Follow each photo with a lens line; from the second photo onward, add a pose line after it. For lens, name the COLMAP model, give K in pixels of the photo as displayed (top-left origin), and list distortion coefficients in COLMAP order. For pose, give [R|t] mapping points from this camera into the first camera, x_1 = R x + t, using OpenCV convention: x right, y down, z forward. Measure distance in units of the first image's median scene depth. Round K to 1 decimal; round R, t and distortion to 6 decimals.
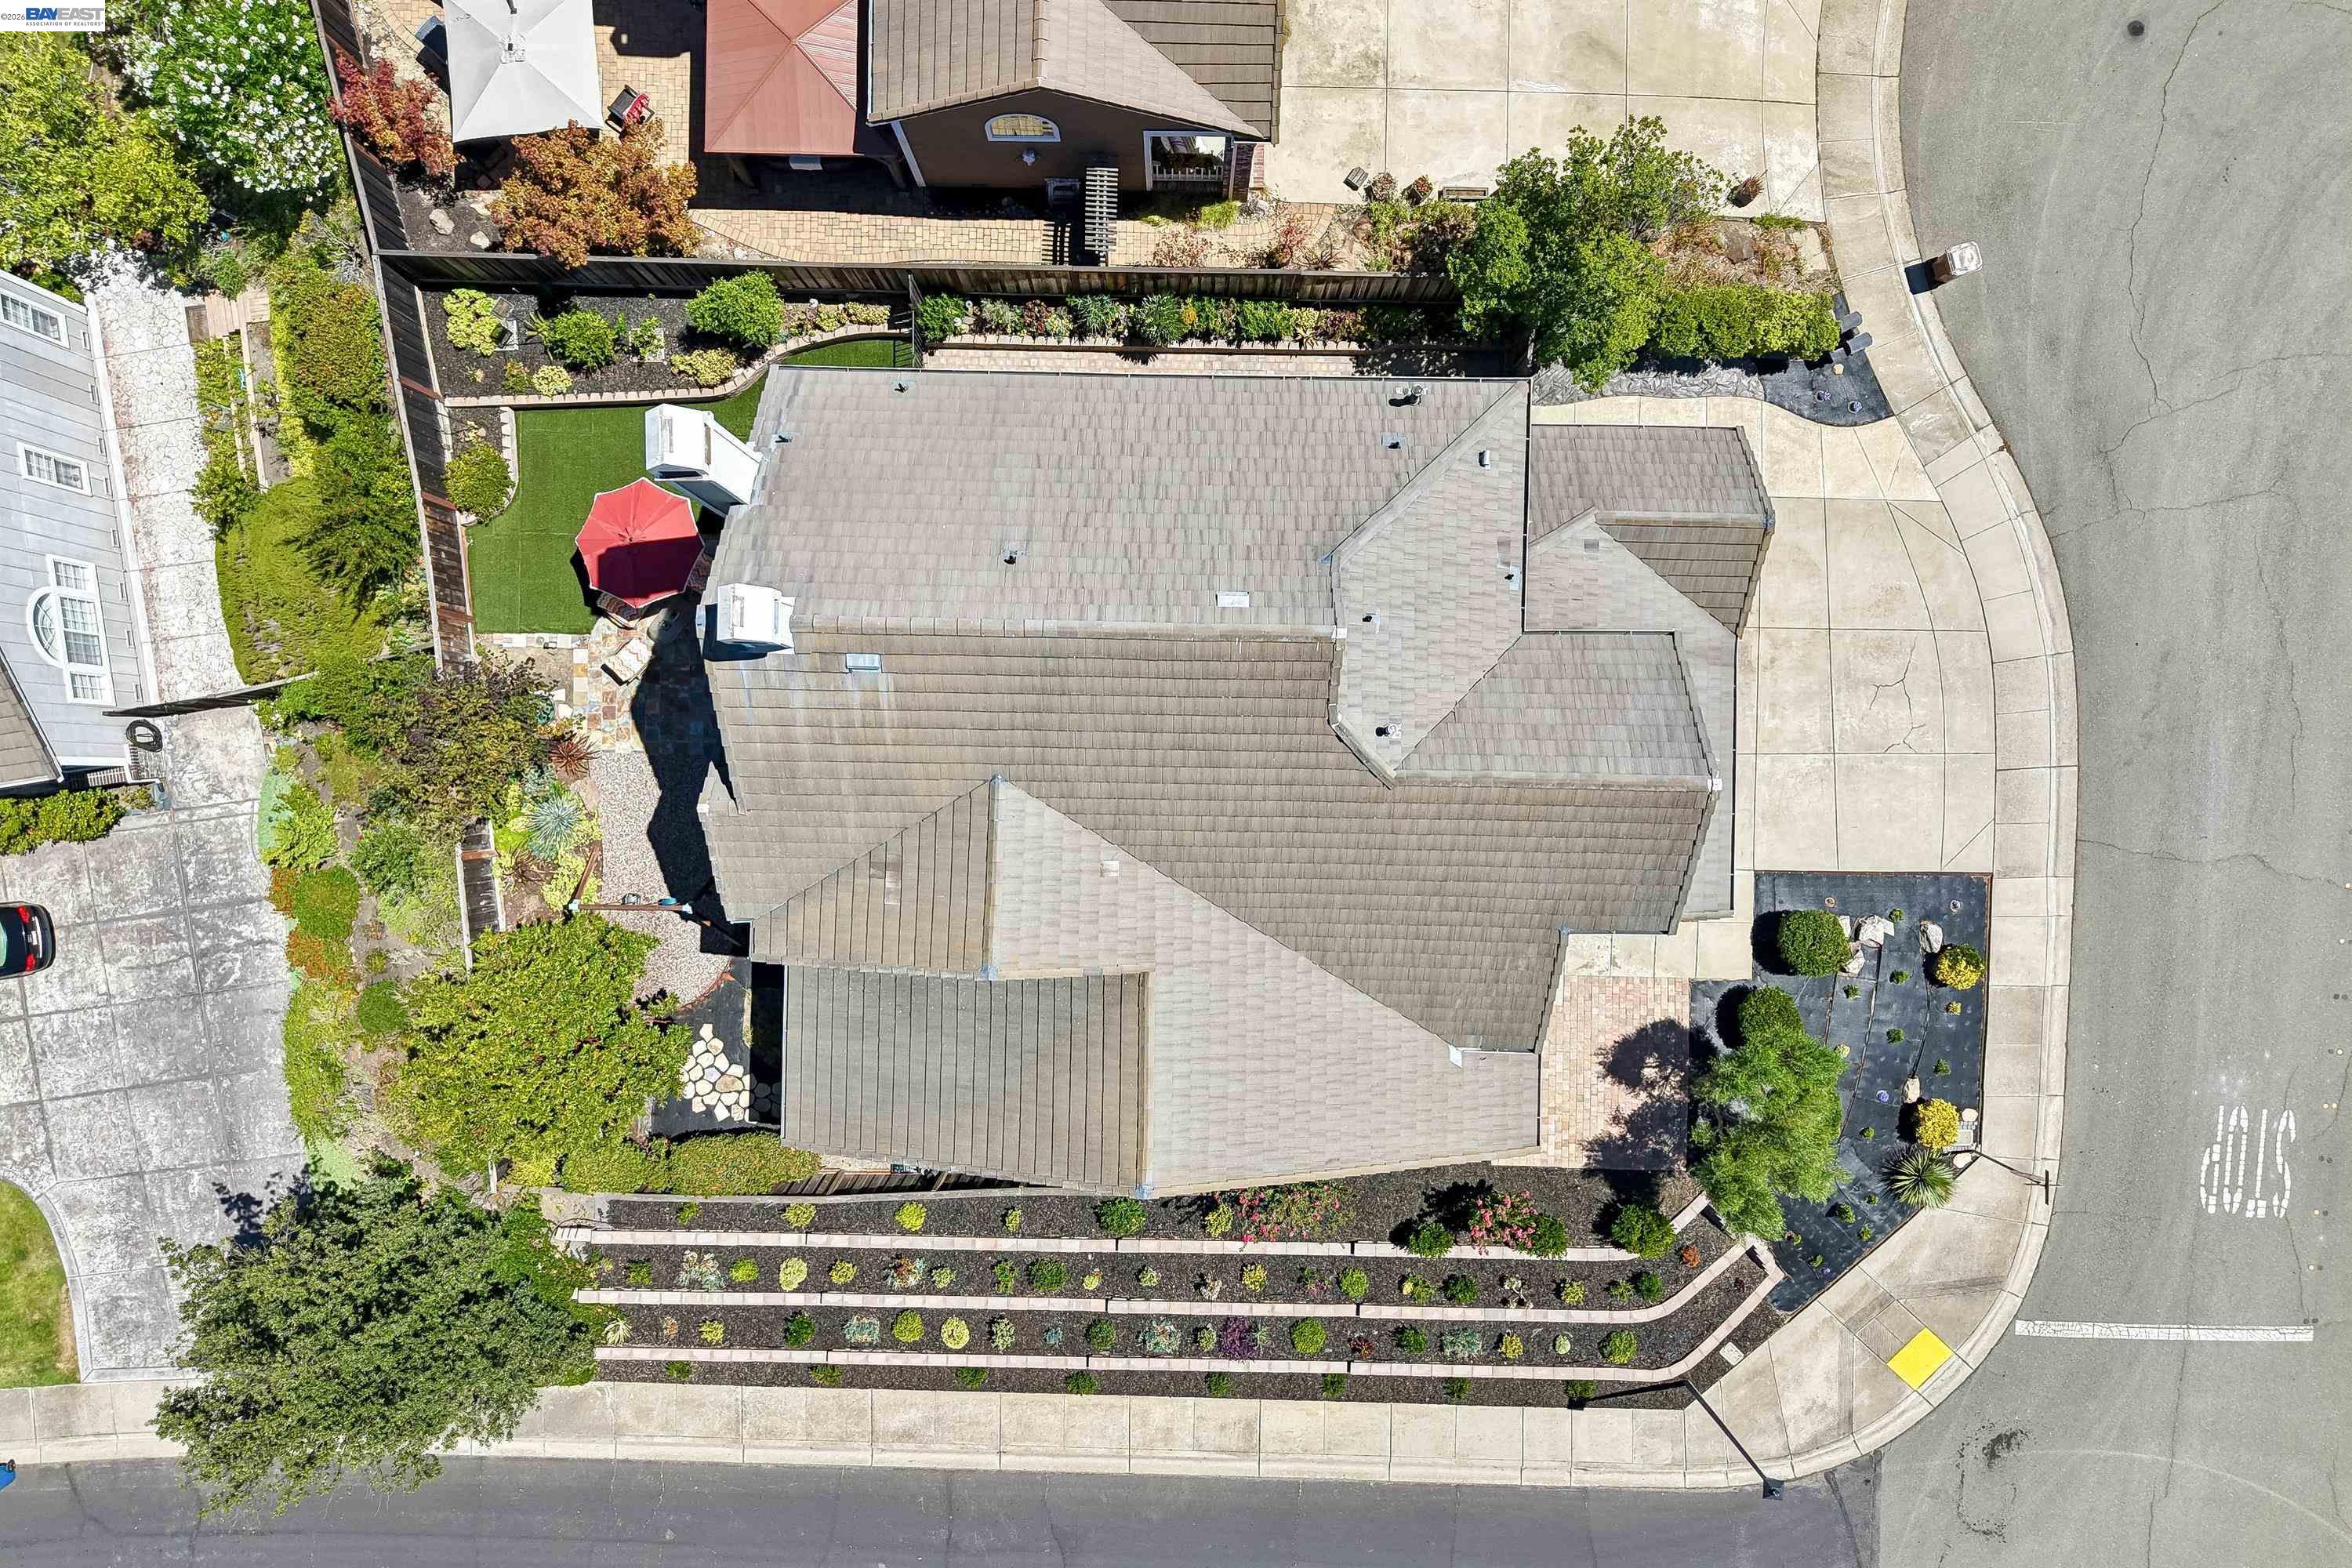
lens RADIAL K [[1596.6, 0, 1176.0], [0, 1596.6, 784.0], [0, 0, 1]] dist [0.111460, -0.252168]
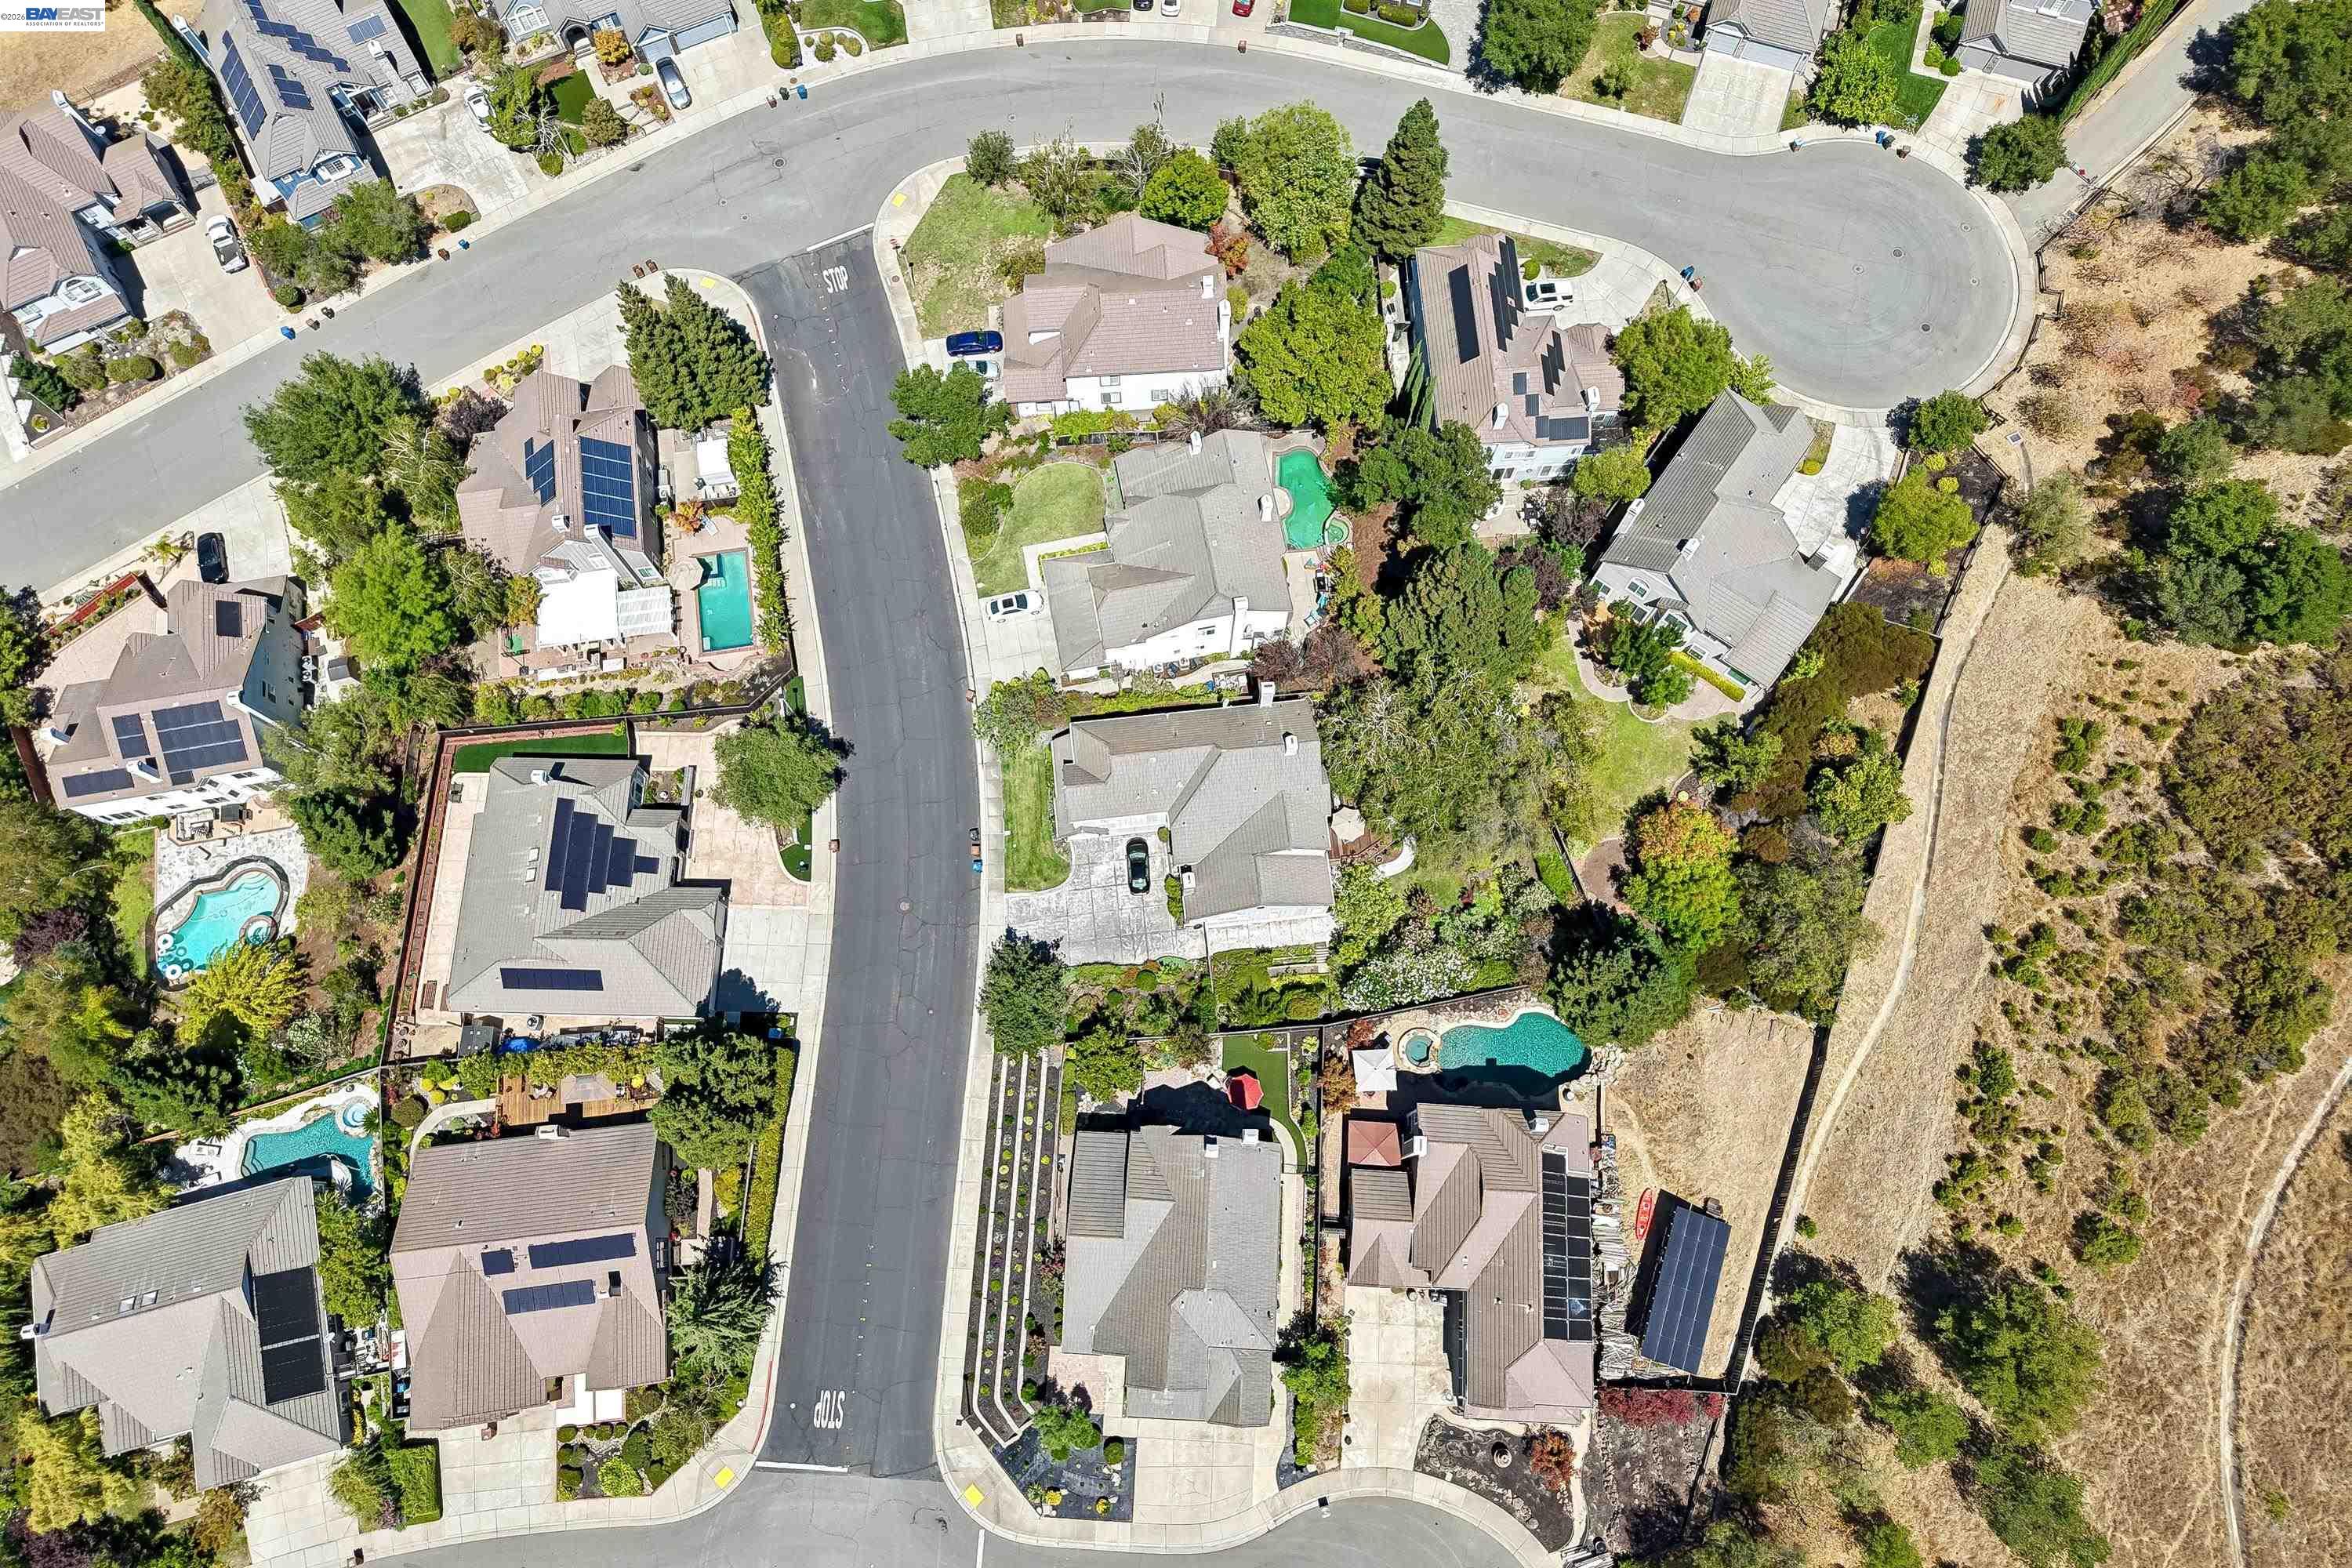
lens RADIAL K [[1596.6, 0, 1176.0], [0, 1596.6, 784.0], [0, 0, 1]] dist [0.111460, -0.252168]
pose [[-0.038491, 0.960667, -0.275022, -0.006774], [-0.999259, -0.036993, 0.010634, -0.008694], [0.000042, 0.275228, 0.961379, -2.394309]]
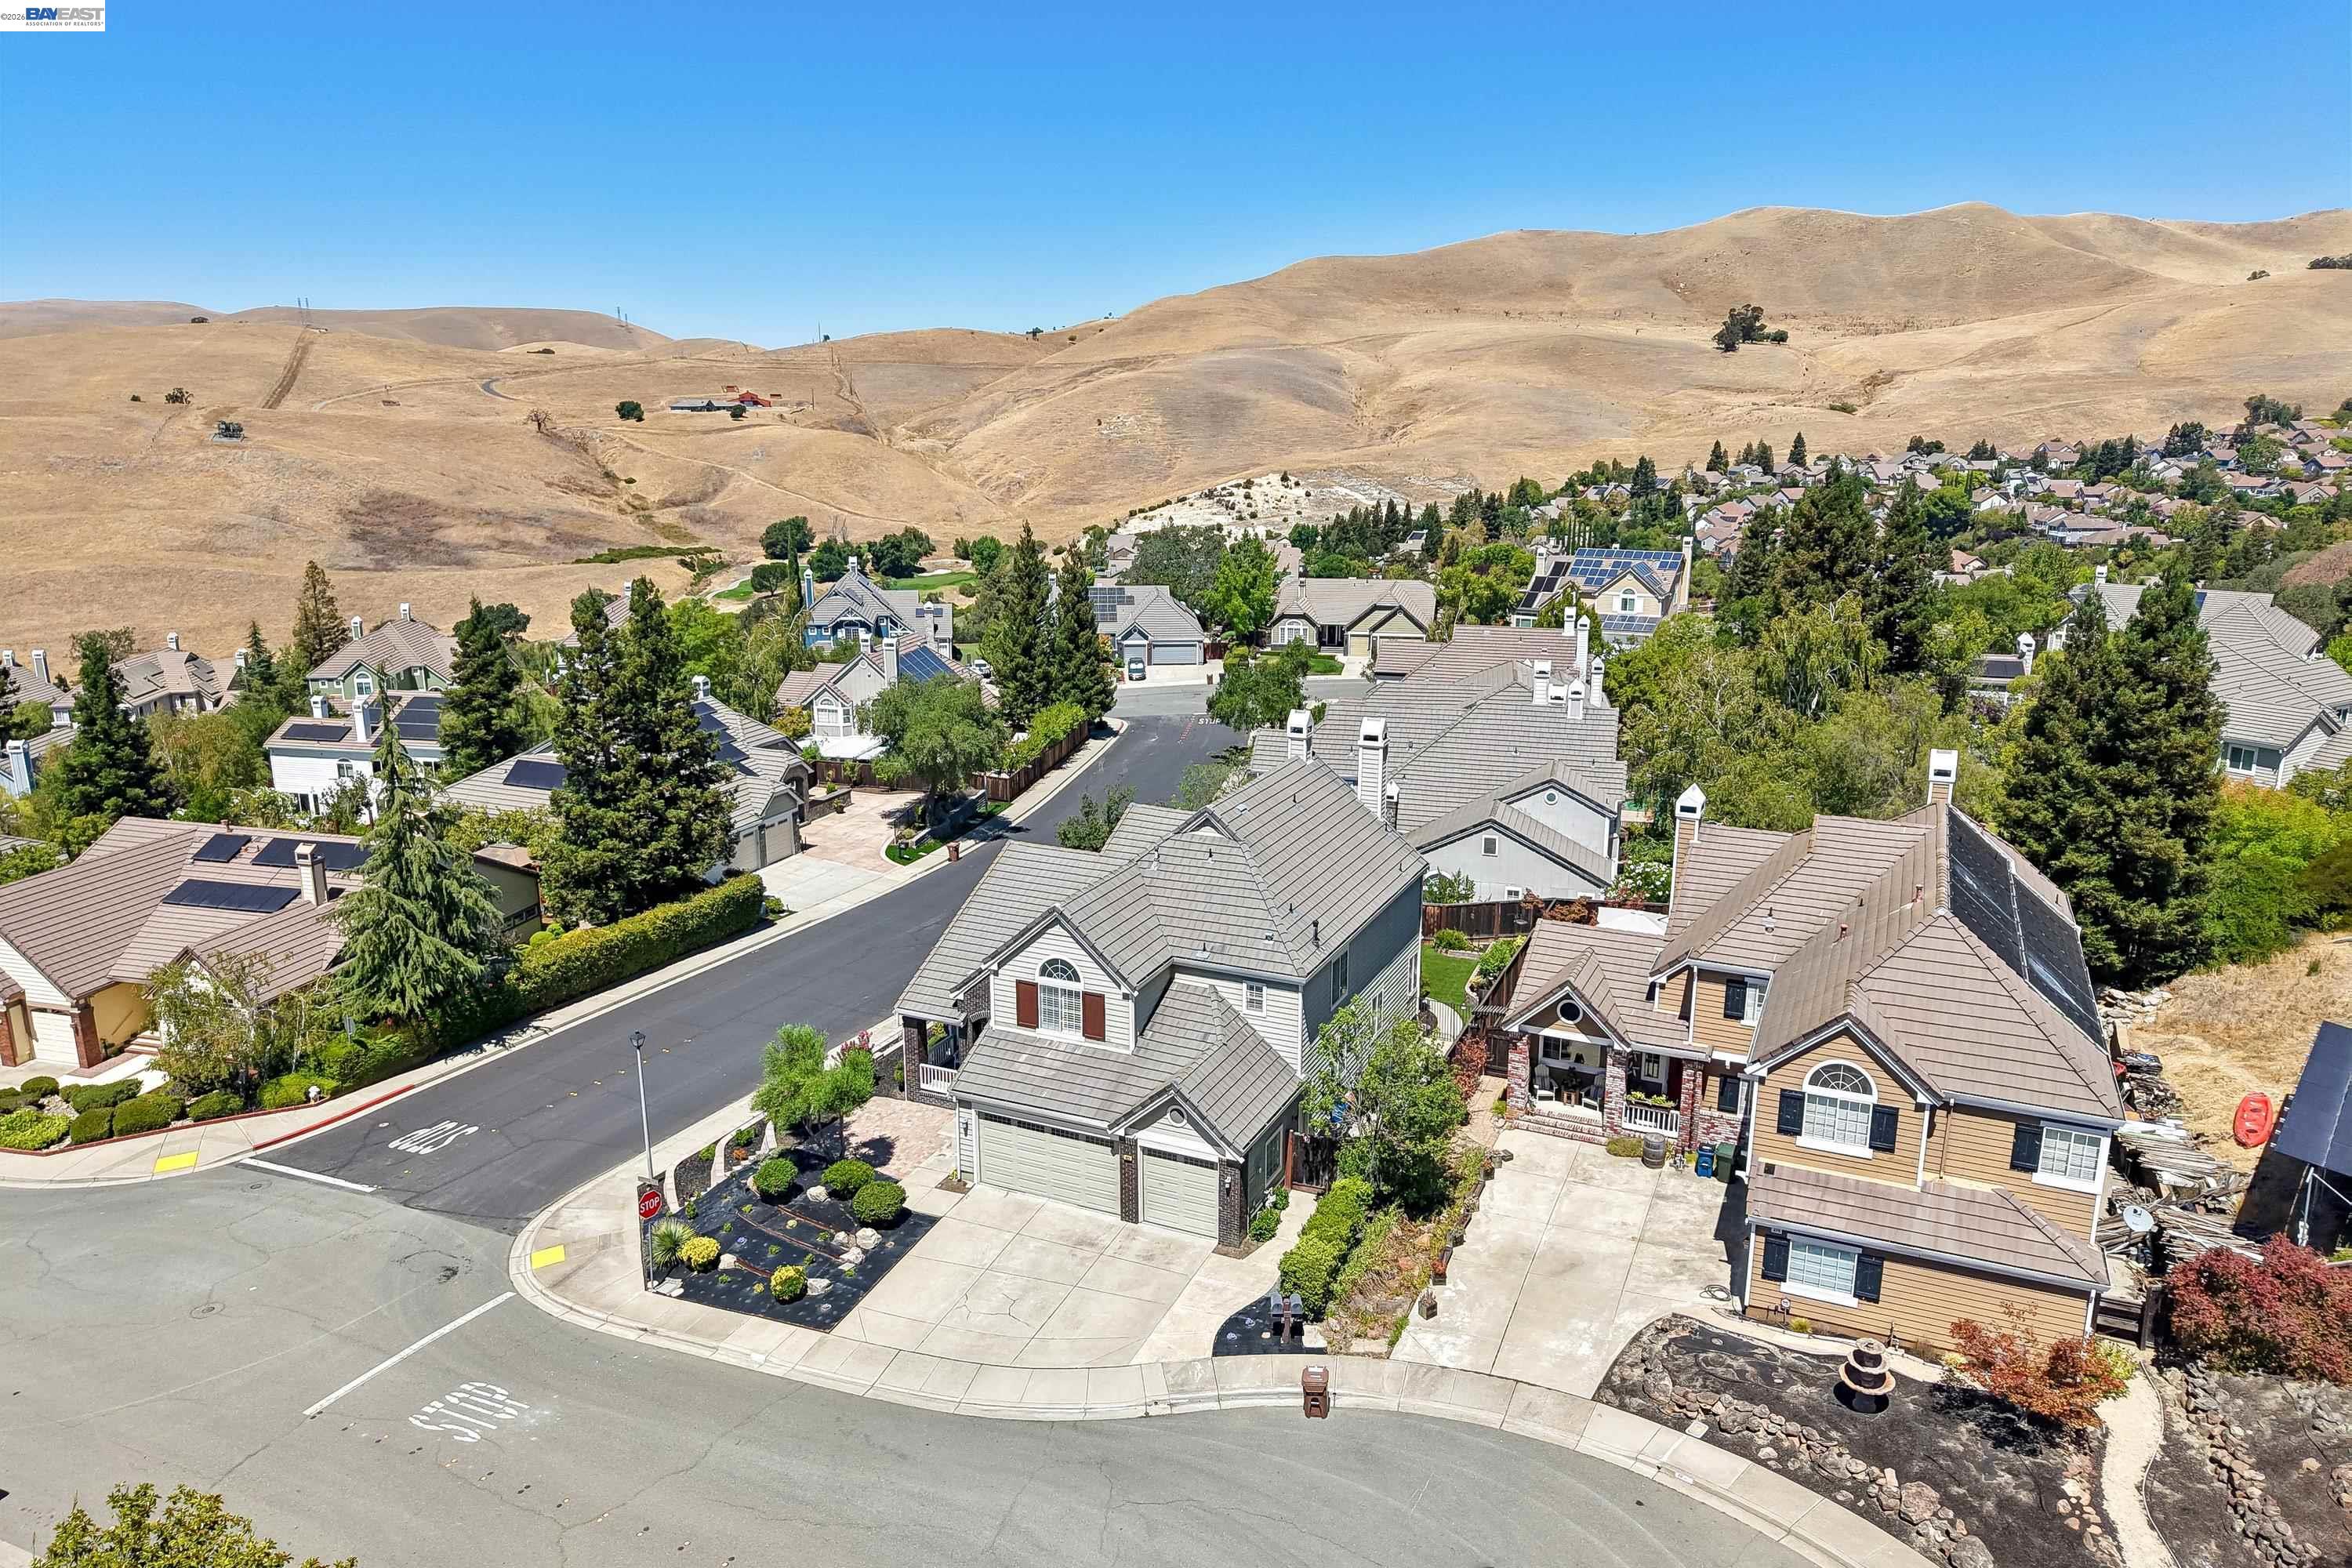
lens RADIAL K [[1581.8, 0, 1176.0], [0, 1581.8, 784.0], [0, 0, 1]] dist [0.003253, 0.000395]
pose [[-0.409650, 0.215282, -0.886476, 1.363712], [-0.912238, -0.099905, 0.397293, -0.610069], [-0.003033, 0.971428, 0.237315, 0.324172]]
